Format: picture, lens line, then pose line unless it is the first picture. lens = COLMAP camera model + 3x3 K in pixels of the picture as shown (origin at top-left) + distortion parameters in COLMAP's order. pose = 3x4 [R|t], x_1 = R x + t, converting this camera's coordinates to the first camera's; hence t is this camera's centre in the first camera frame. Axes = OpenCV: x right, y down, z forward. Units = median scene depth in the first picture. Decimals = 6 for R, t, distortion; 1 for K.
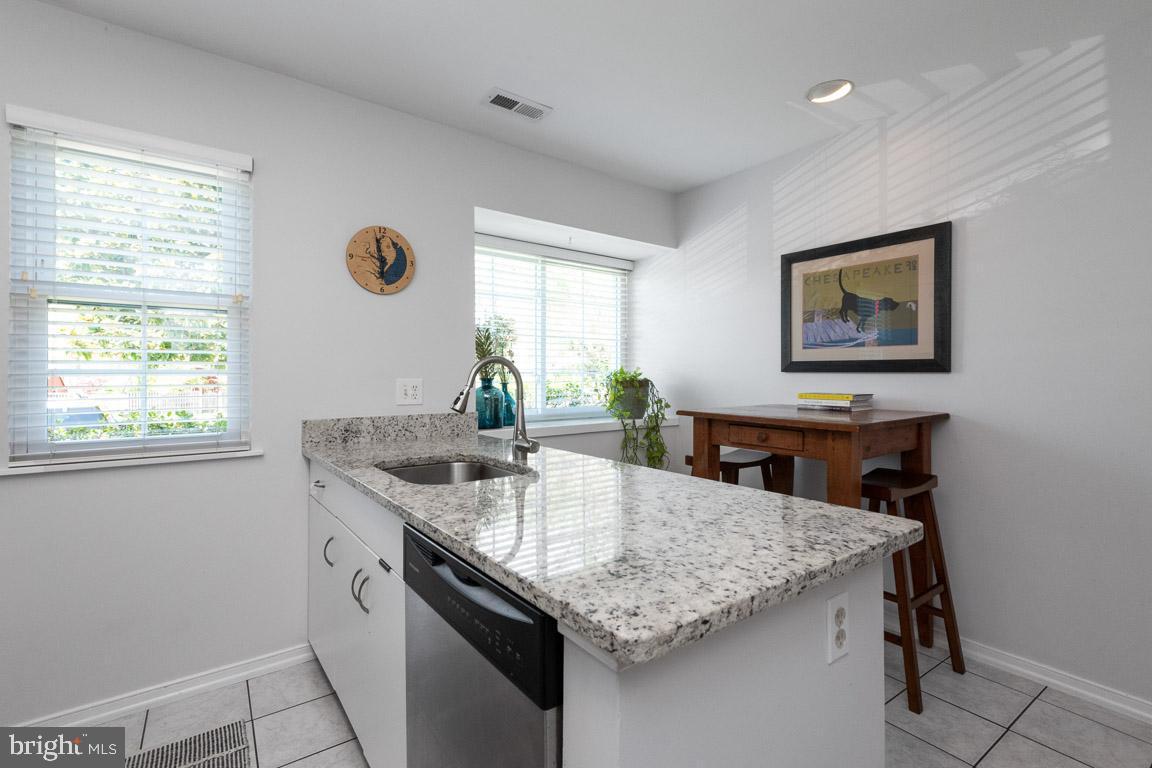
lens RADIAL K [[522.4, 0, 575.1], [0, 522.4, 373.1], [0, 0, 1]] dist [0.019635, -0.008495]
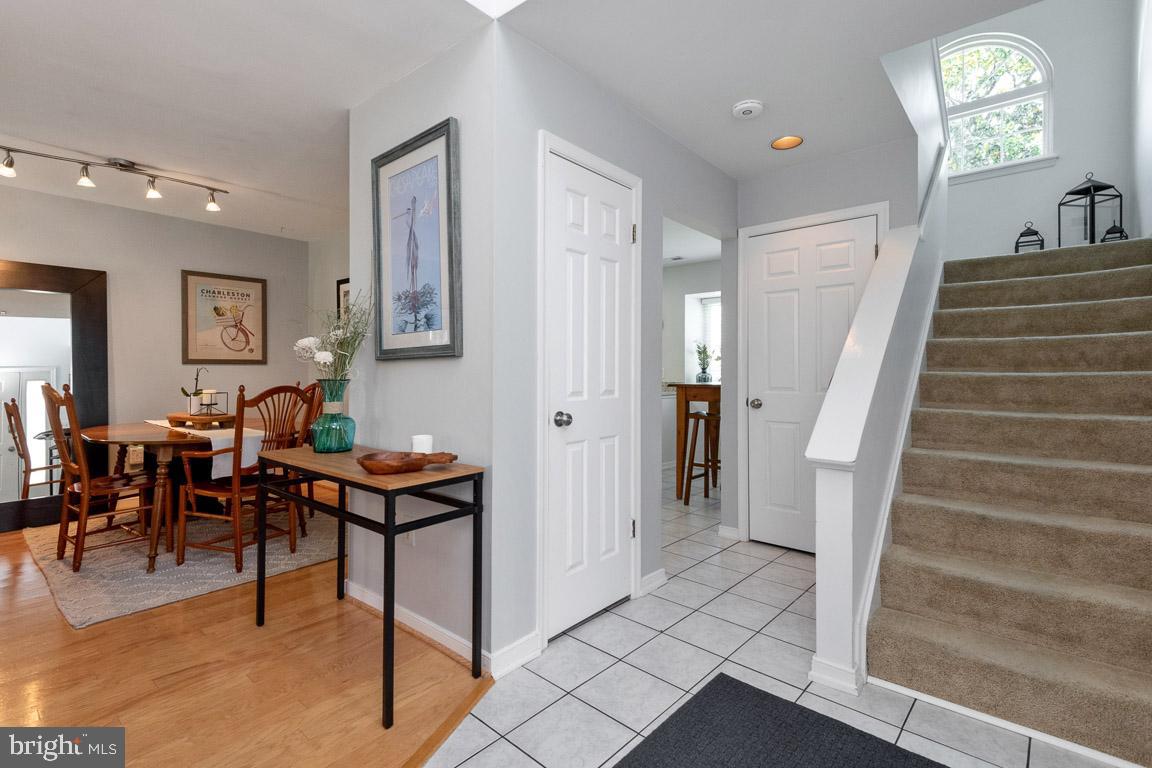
lens RADIAL K [[522.4, 0, 583.6], [0, 522.4, 371.5], [0, 0, 1]] dist [0.019635, -0.008495]
pose [[0.250800, 0.000925, -0.968039, 2.225071], [0.005320, 0.999983, 0.002334, 0.021295], [0.968024, -0.005735, 0.250791, -0.057795]]
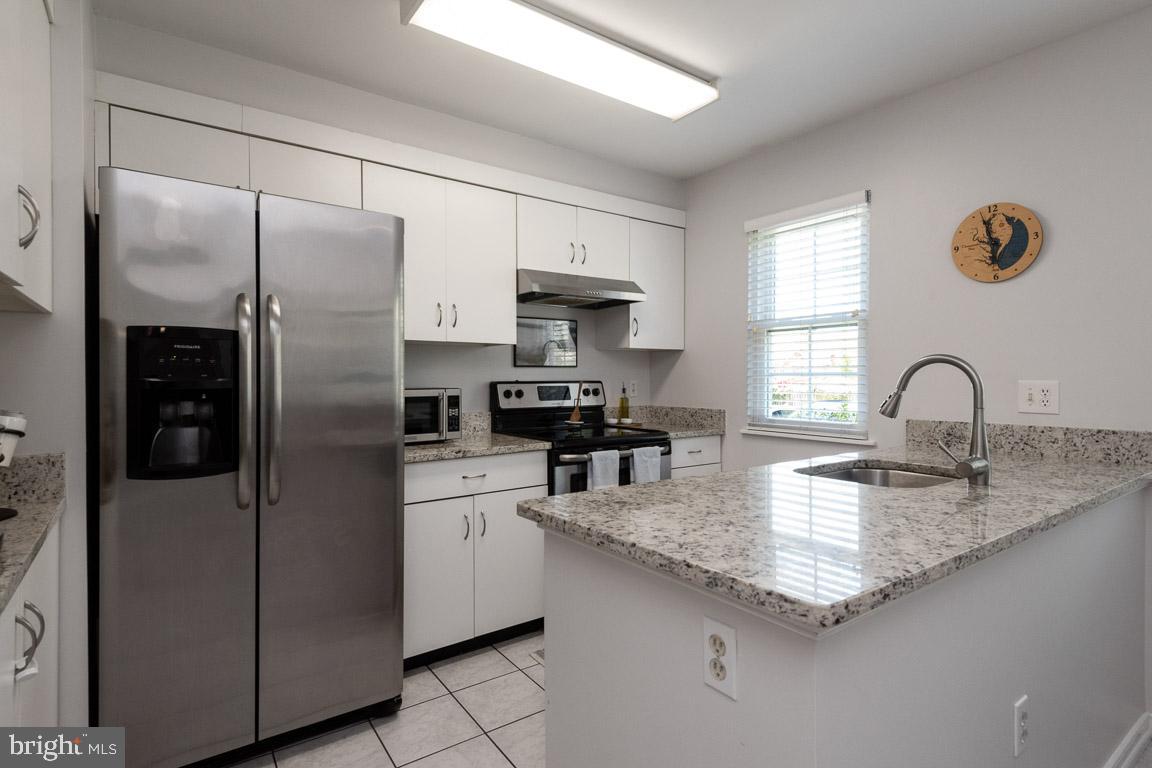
lens RADIAL K [[565.1, 0, 555.3], [0, 565.1, 381.7], [0, 0, 1]] dist [0.027746, -0.003994]
pose [[-0.023327, 0.009816, -0.999680, 0.592303], [0.009122, 0.999912, 0.009605, -0.002534], [0.999686, -0.008895, -0.023414, 0.295703]]
